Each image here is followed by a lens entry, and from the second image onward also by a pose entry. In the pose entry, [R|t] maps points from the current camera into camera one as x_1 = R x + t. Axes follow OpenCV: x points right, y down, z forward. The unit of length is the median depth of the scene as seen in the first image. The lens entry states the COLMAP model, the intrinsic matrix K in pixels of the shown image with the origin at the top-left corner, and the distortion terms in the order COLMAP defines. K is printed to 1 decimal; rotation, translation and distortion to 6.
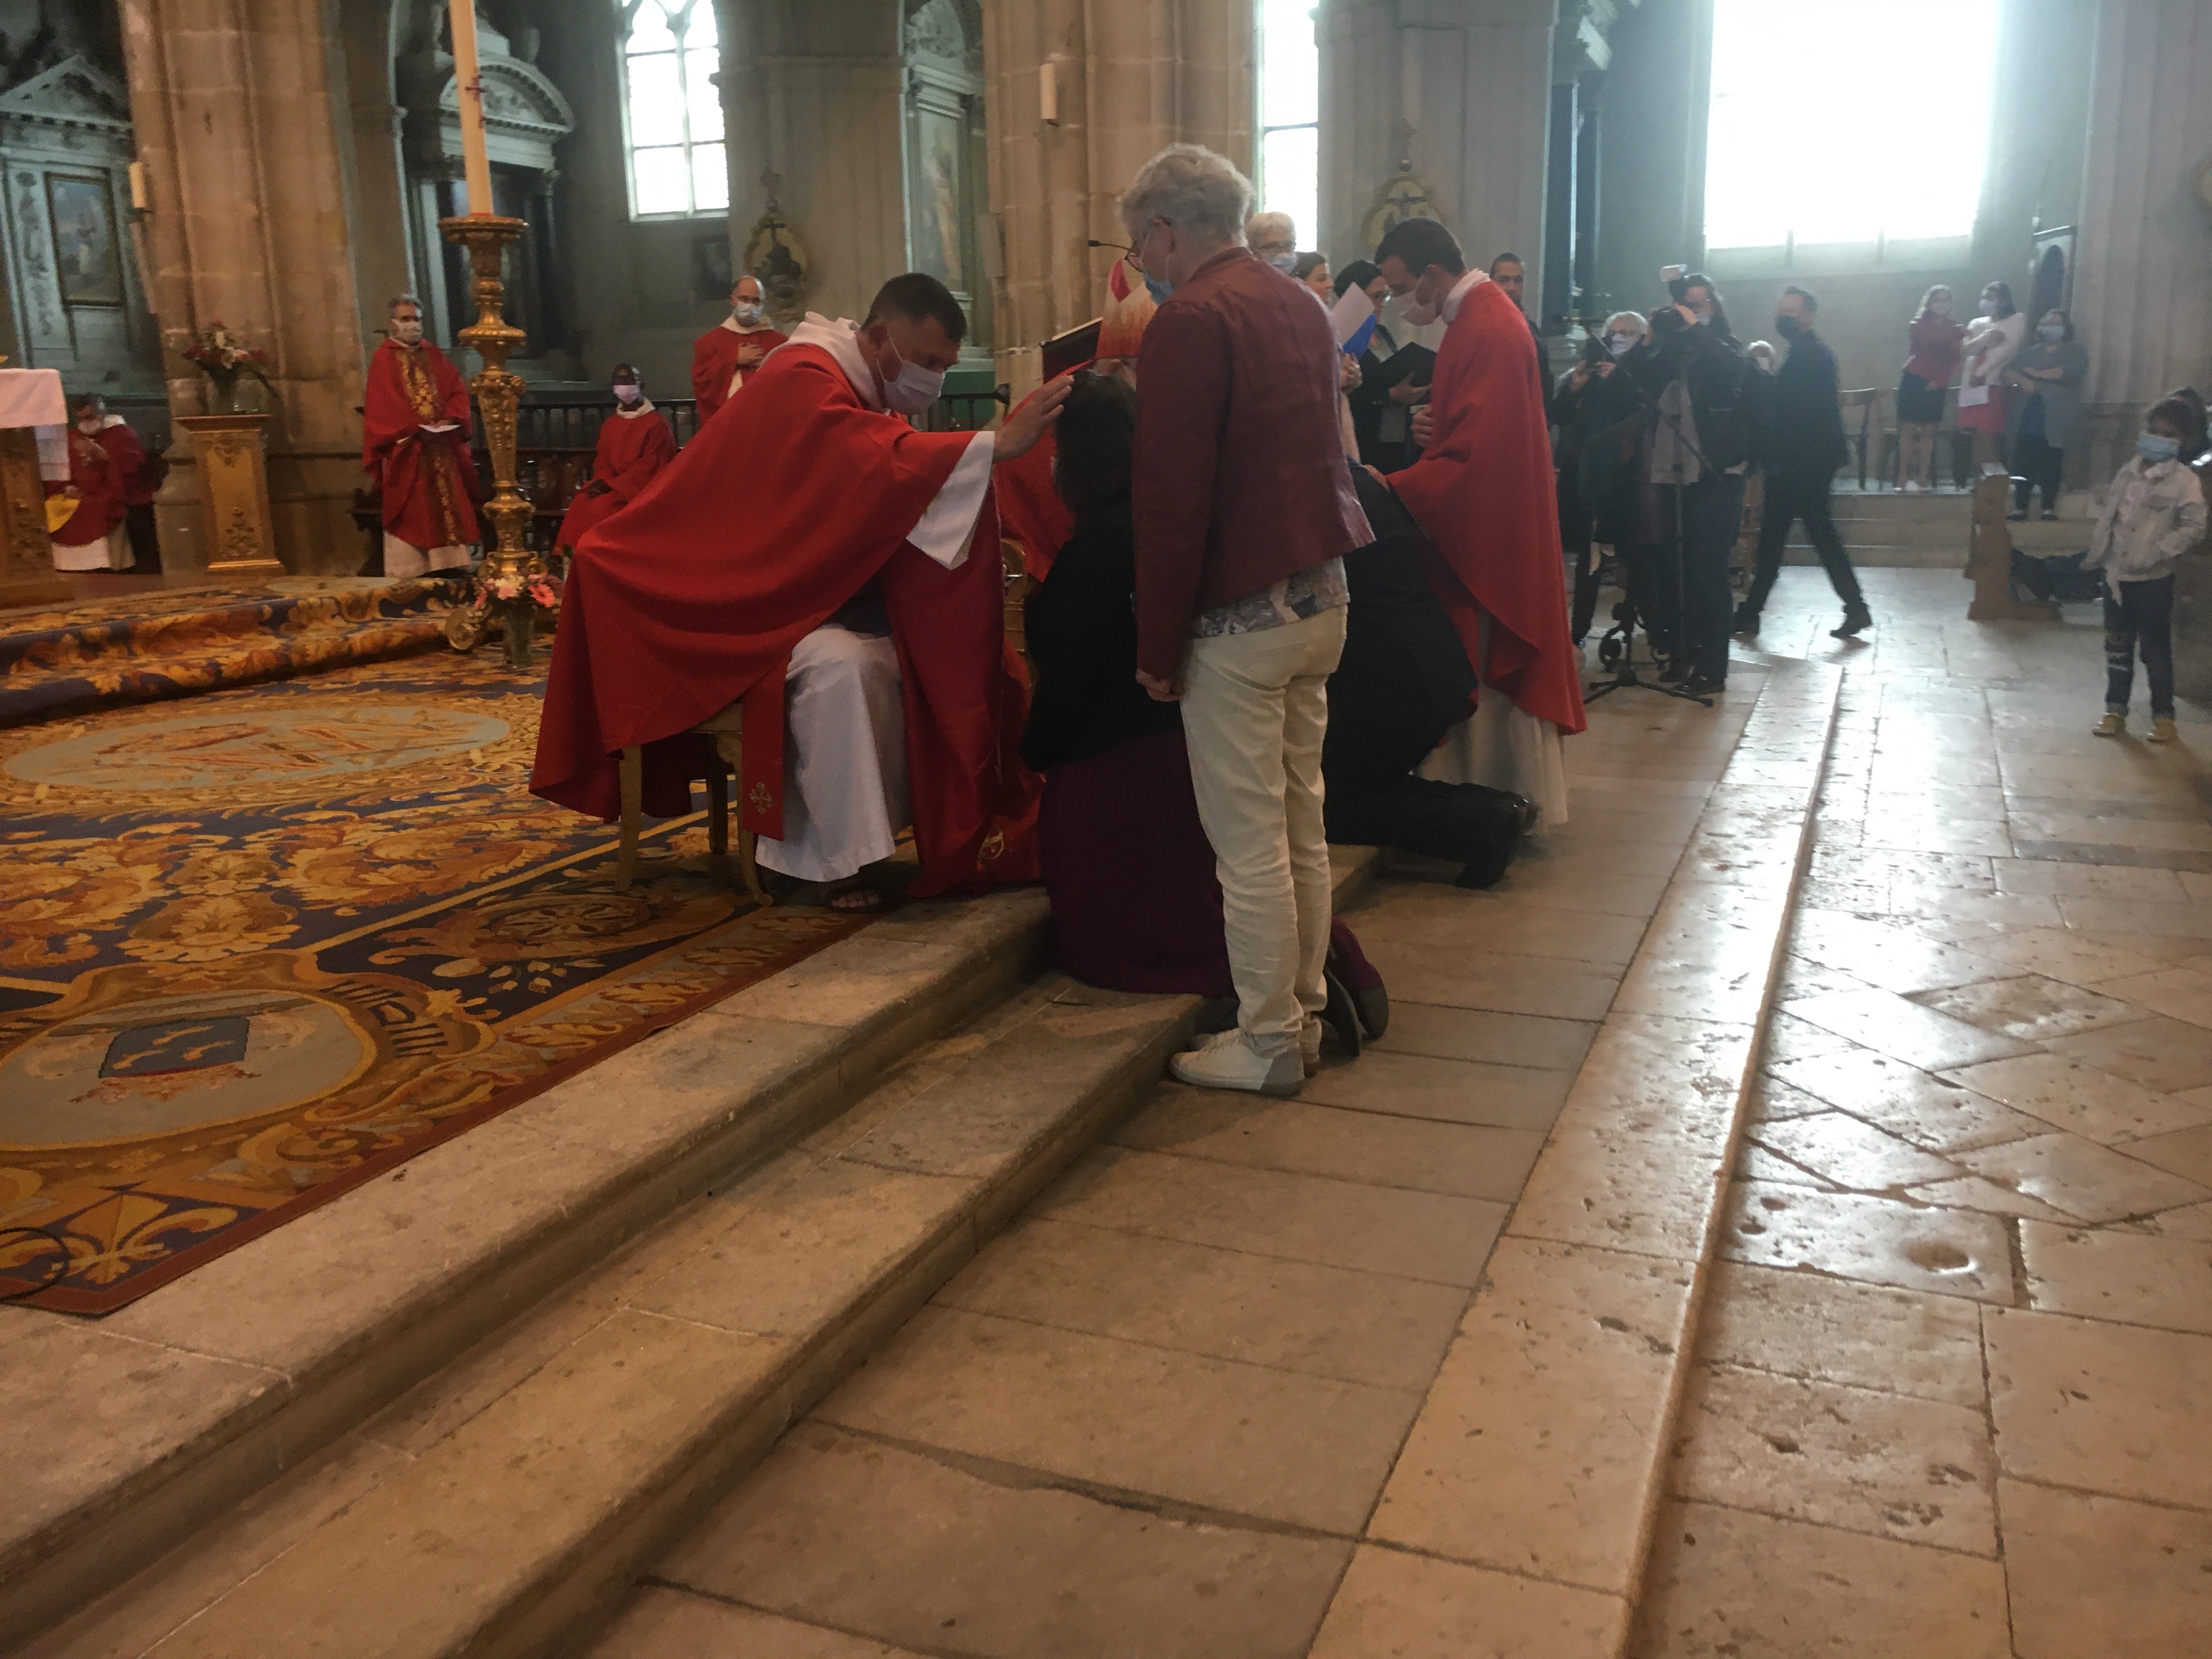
lens RADIAL K [[1872.9, 0, 1101.0], [0, 1872.9, 817.5], [0, 0, 1]] dist [0.091698, -0.127532]
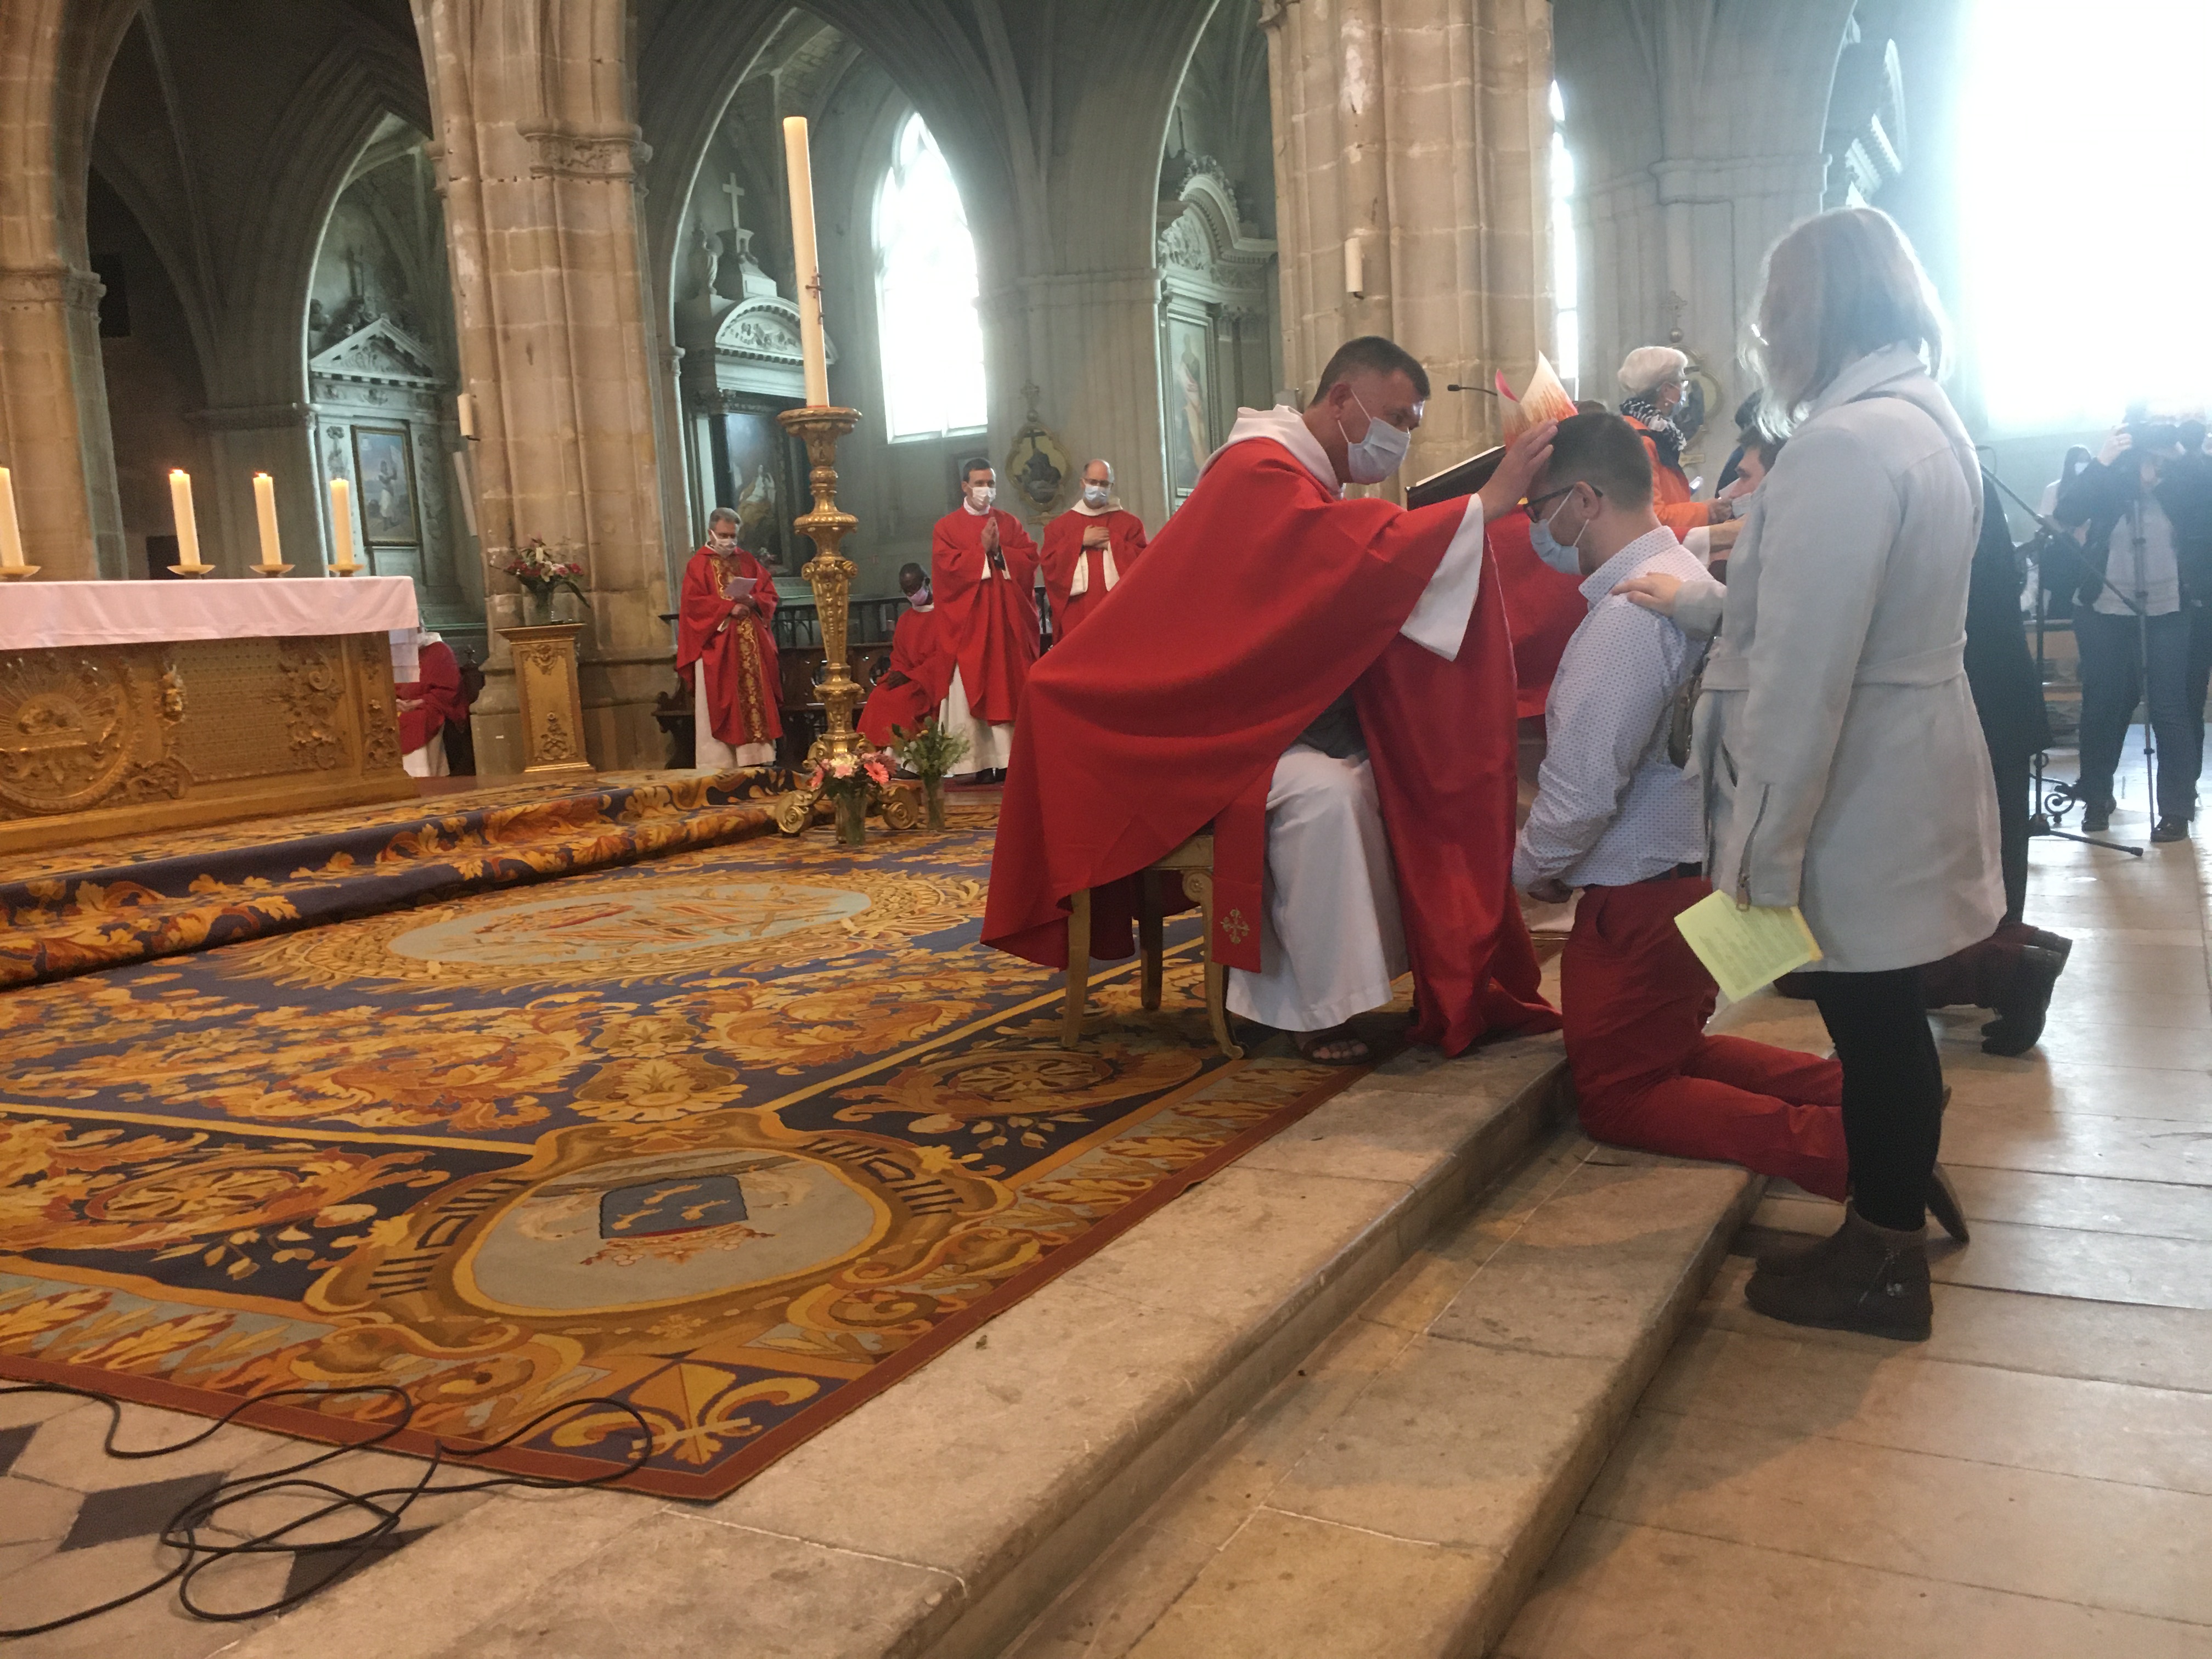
lens RADIAL K [[1872.9, 0, 1101.0], [0, 1872.9, 817.5], [0, 0, 1]] dist [0.091698, -0.127532]
pose [[0.993352, -0.027185, -0.111862, -0.094531], [0.014911, 0.993916, -0.109130, 0.019981], [0.114148, 0.106737, 0.987713, 0.057134]]
